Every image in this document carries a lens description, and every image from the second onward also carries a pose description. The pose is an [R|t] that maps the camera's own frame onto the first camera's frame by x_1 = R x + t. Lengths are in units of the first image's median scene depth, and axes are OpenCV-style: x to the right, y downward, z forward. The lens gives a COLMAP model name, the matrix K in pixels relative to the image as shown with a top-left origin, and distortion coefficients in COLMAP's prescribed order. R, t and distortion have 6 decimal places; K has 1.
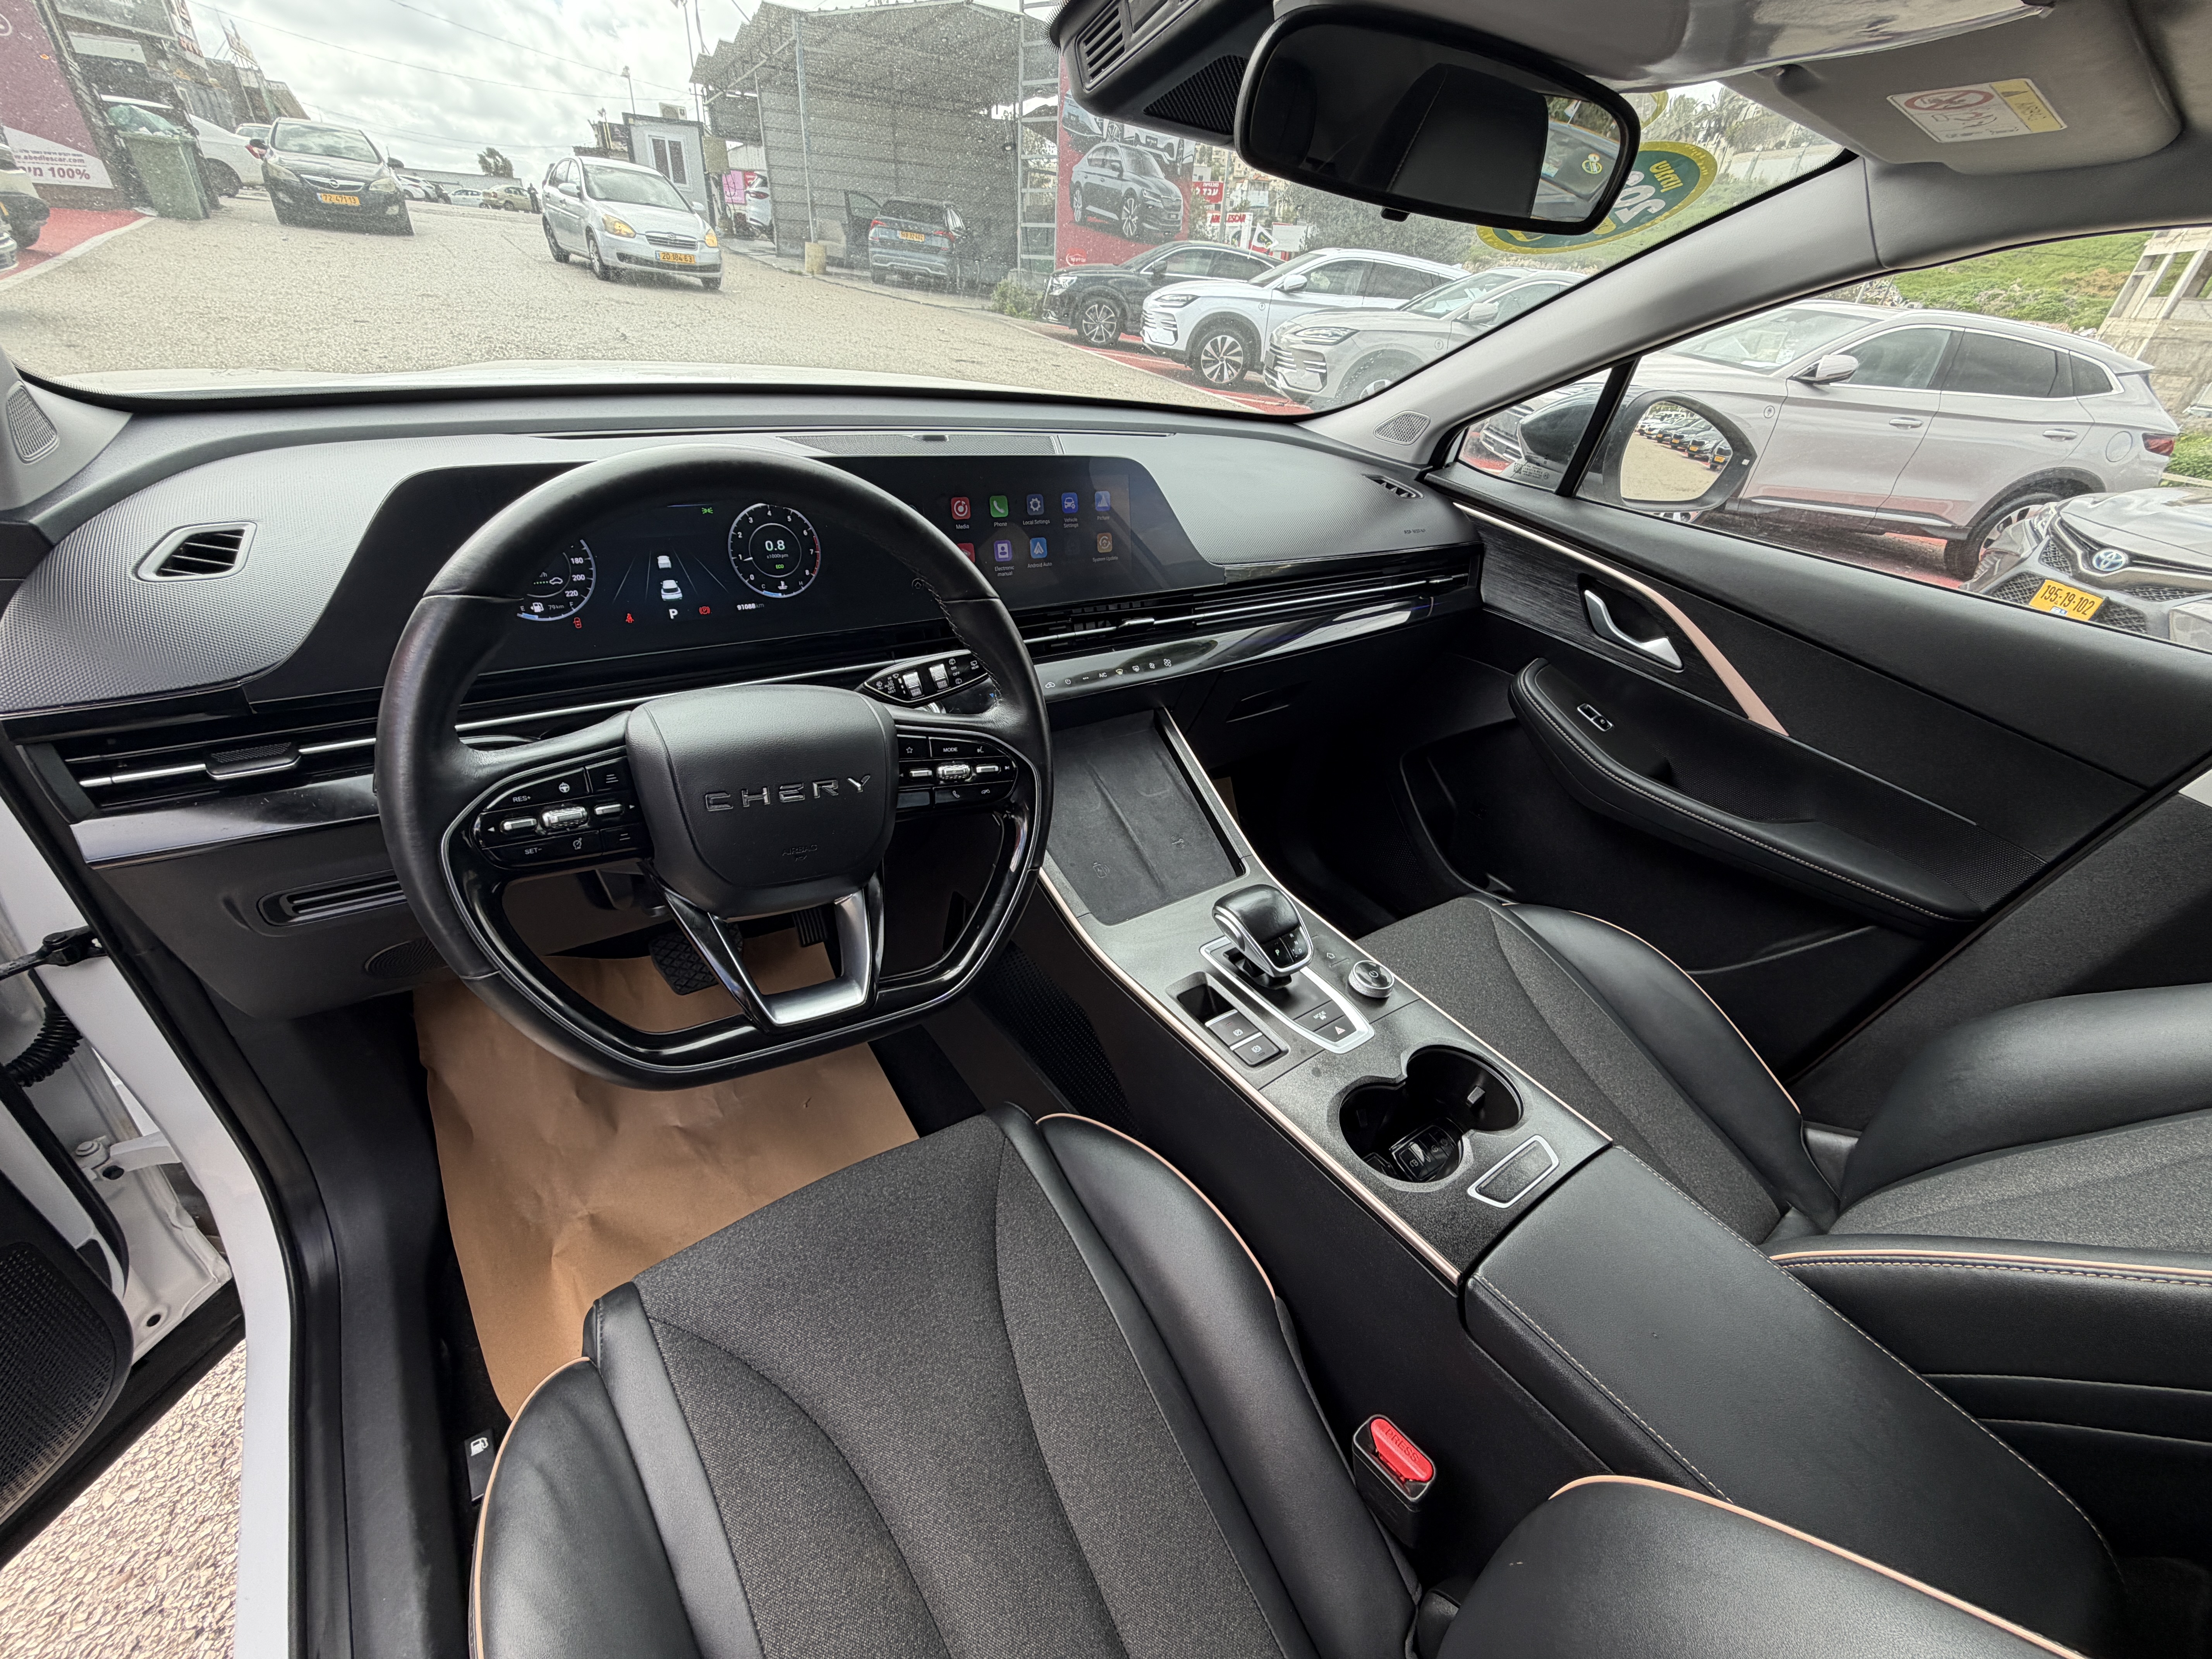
lens RADIAL K [[892.3, 0, 1106.0], [0, 892.3, 829.5], [0, 0, 1]] dist [-0.000544, -0.002929]
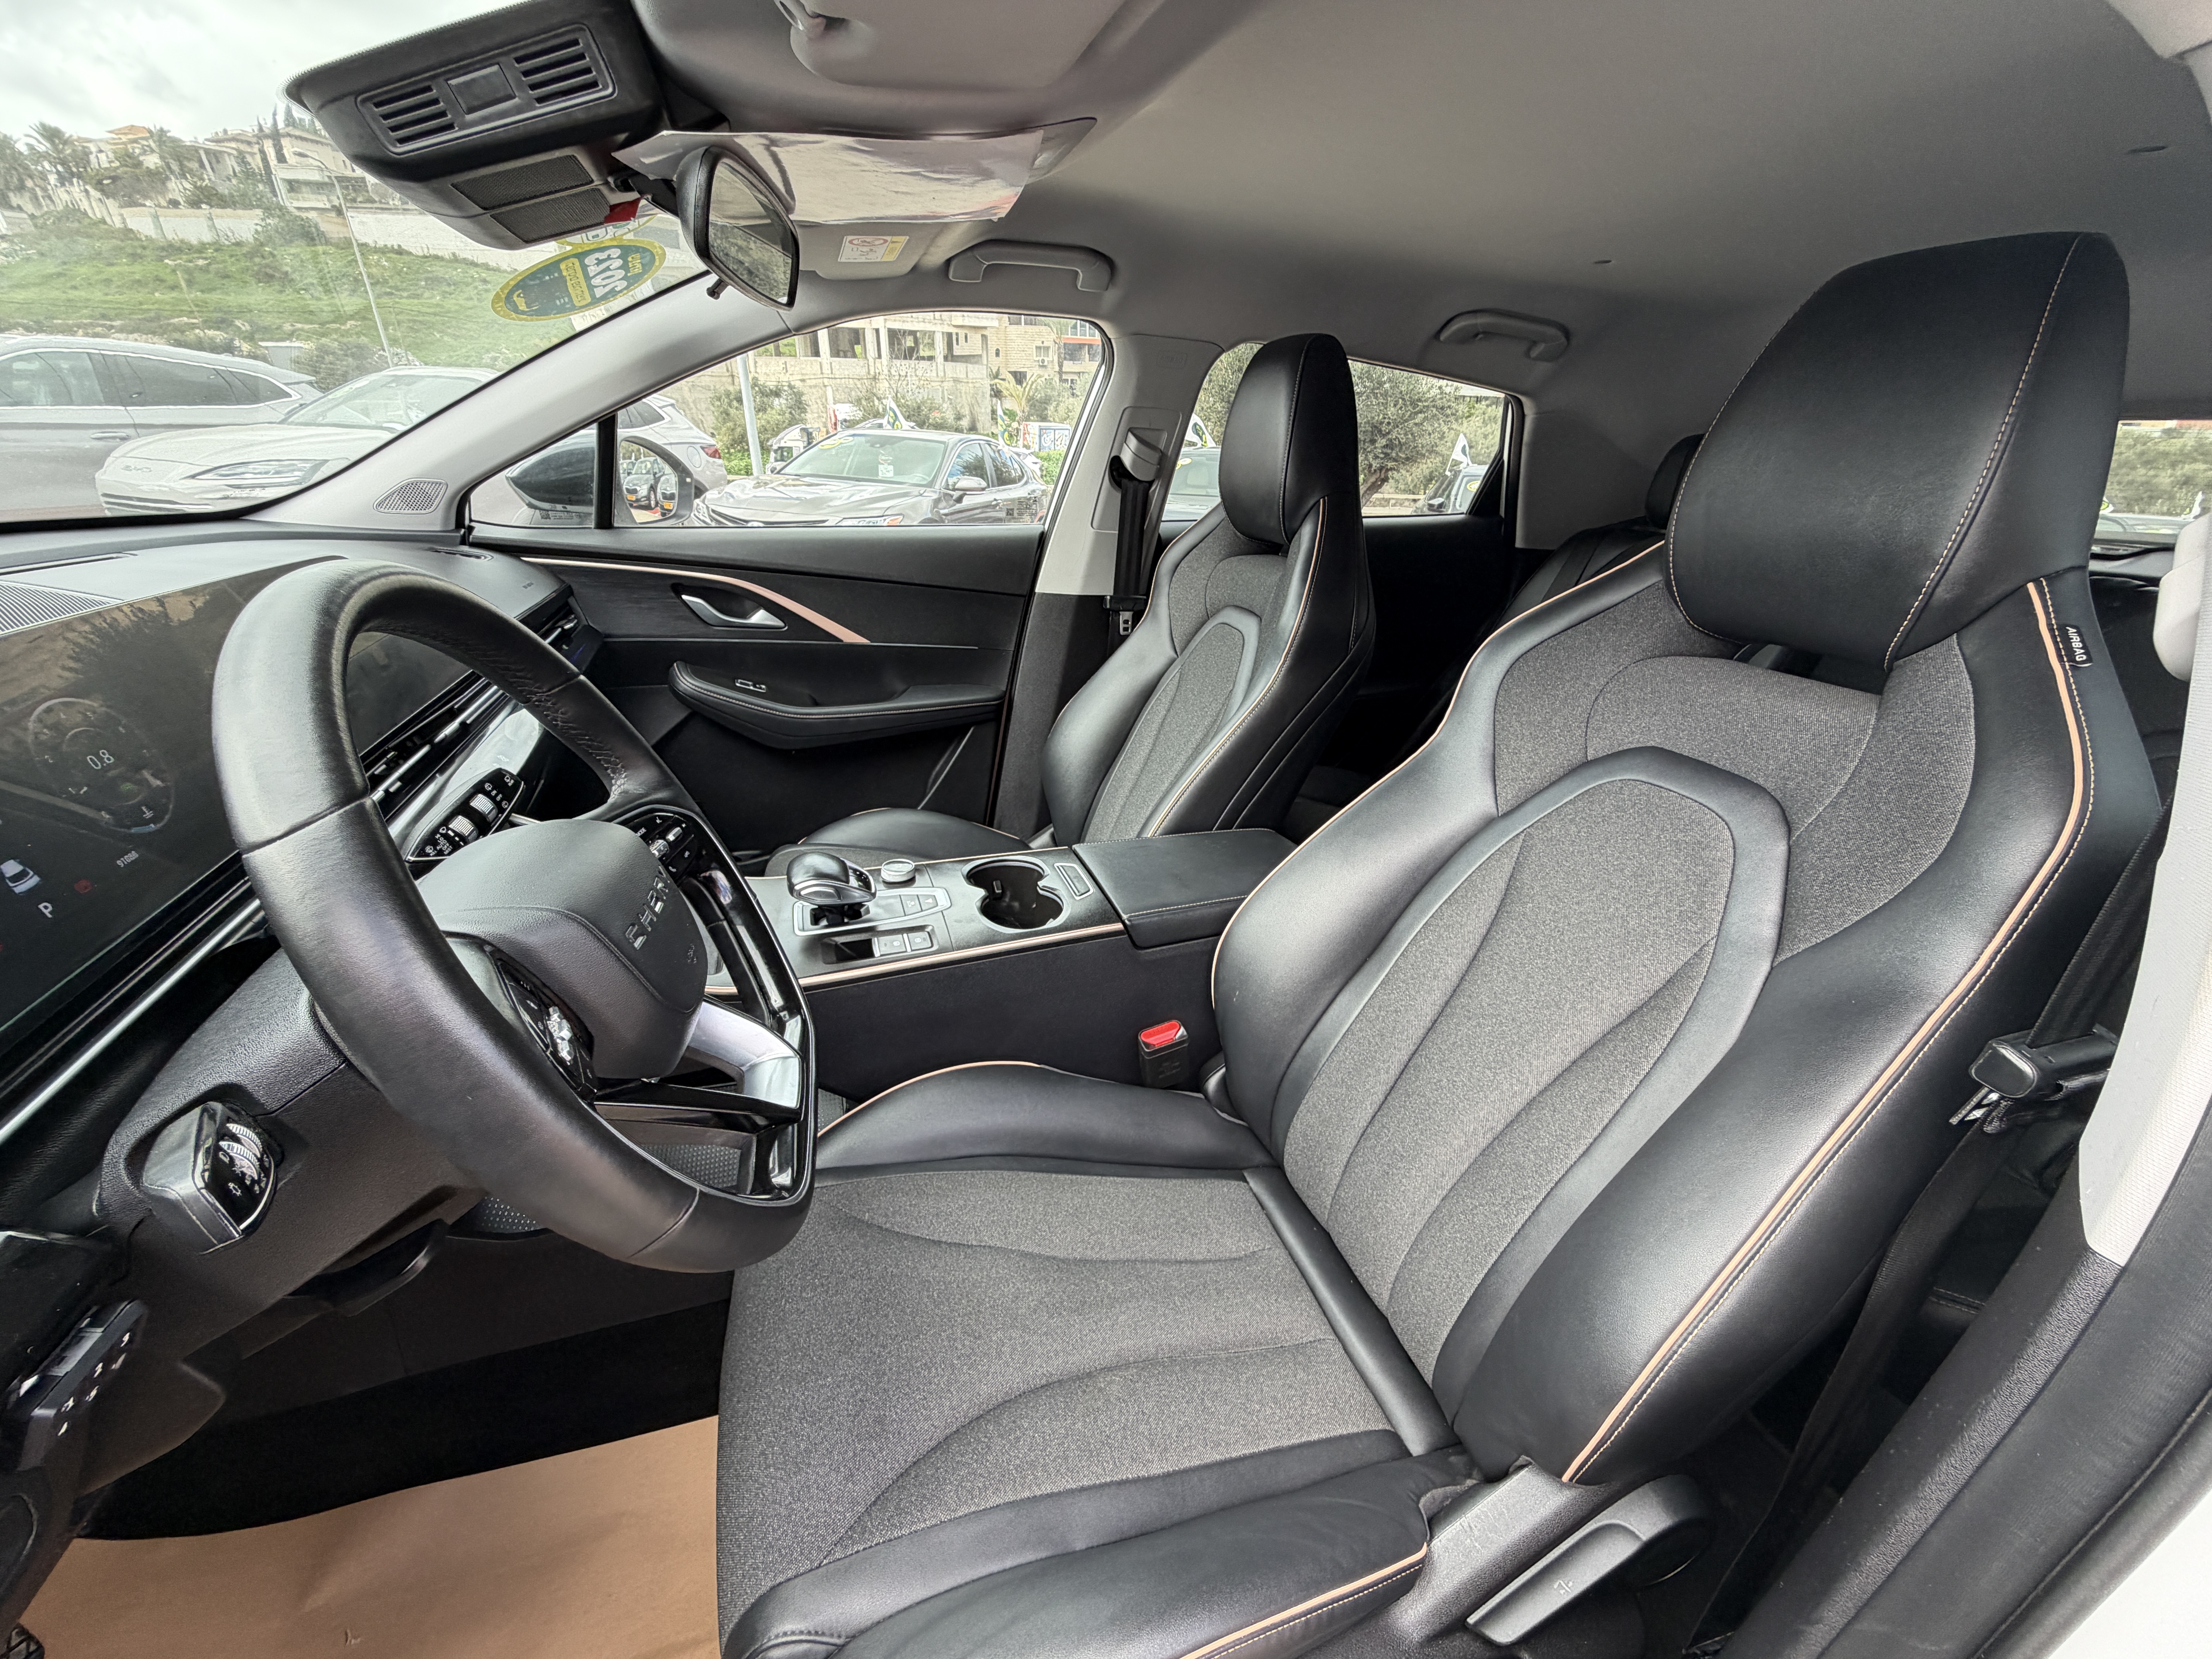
lens RADIAL K [[878.2, 0, 1106.0], [0, 878.2, 829.5], [0, 0, 1]] dist [-0.000965, 0.000009]
pose [[0.293495, -0.468510, 0.833282, -0.590612], [0.505942, 0.815710, 0.280429, -0.076148], [-0.811100, 0.339288, 0.476446, 0.116108]]
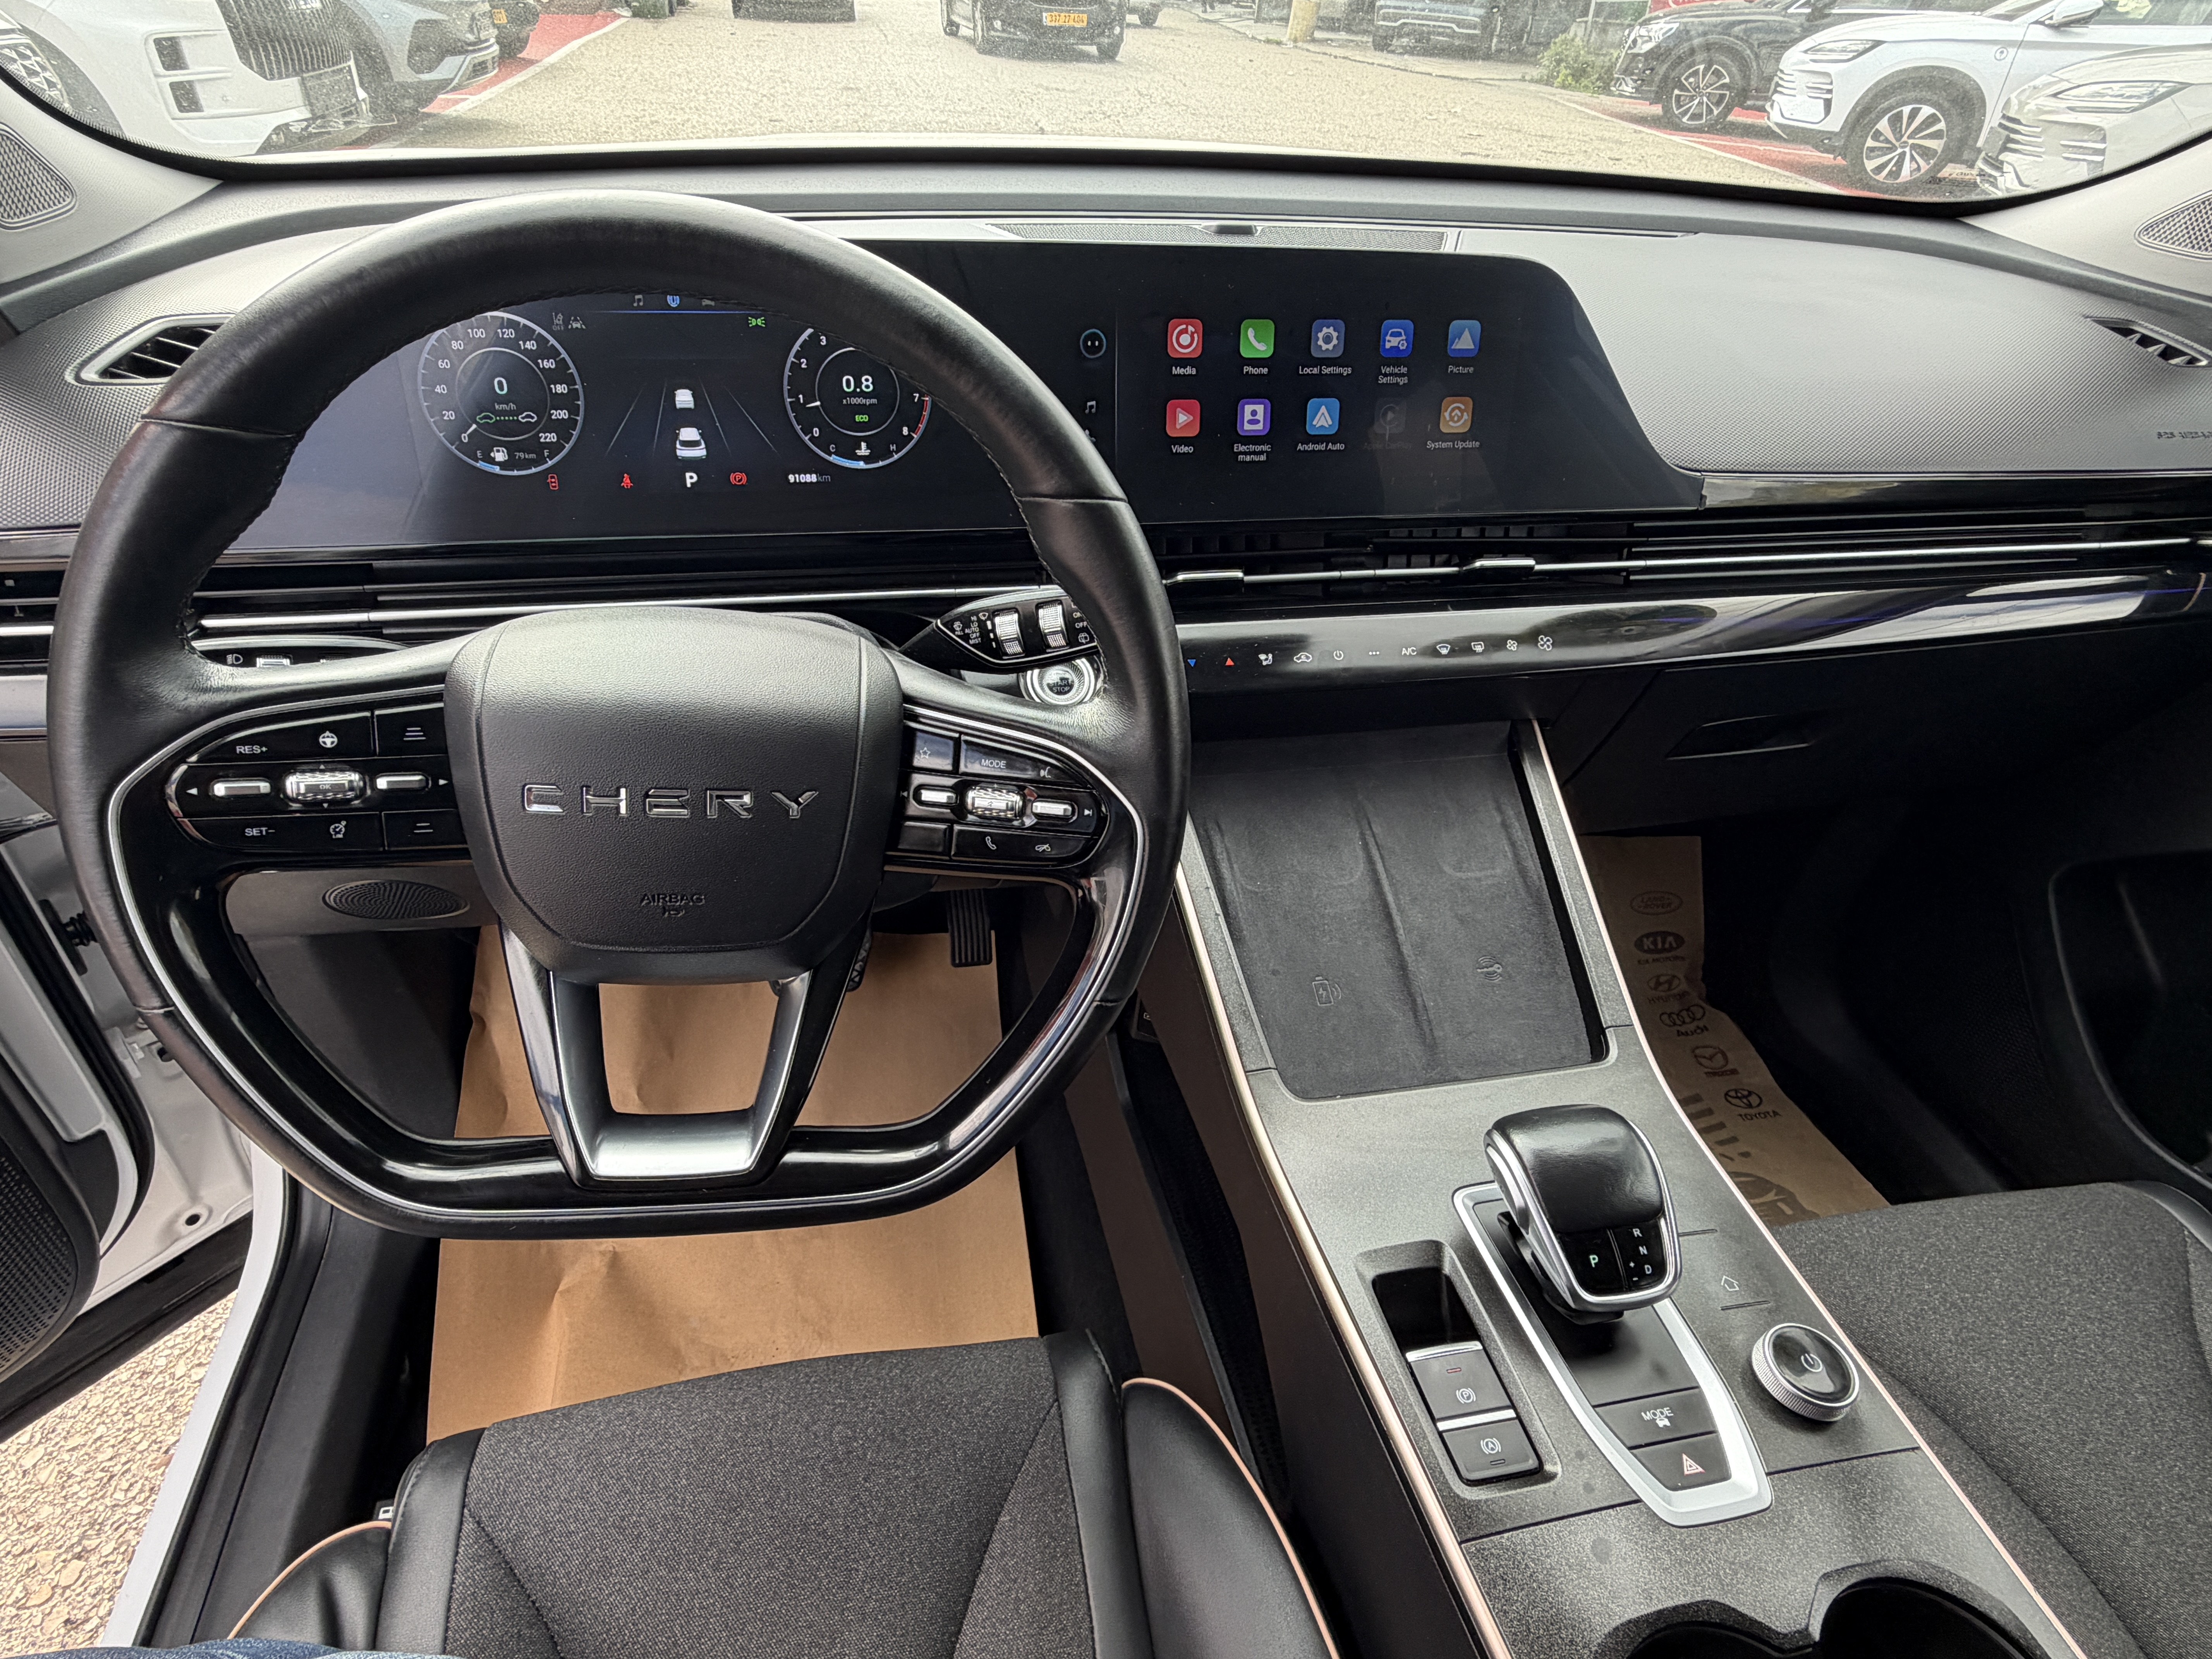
lens RADIAL K [[1149.6, 0, 1106.0], [0, 1149.6, 829.5], [0, 0, 1]] dist [-0.004110, -0.000170]
pose [[0.904230, 0.196548, -0.379127, 0.128214], [-0.182373, 0.980490, 0.073341, -0.086395], [0.386145, 0.002825, 0.922434, 0.273571]]
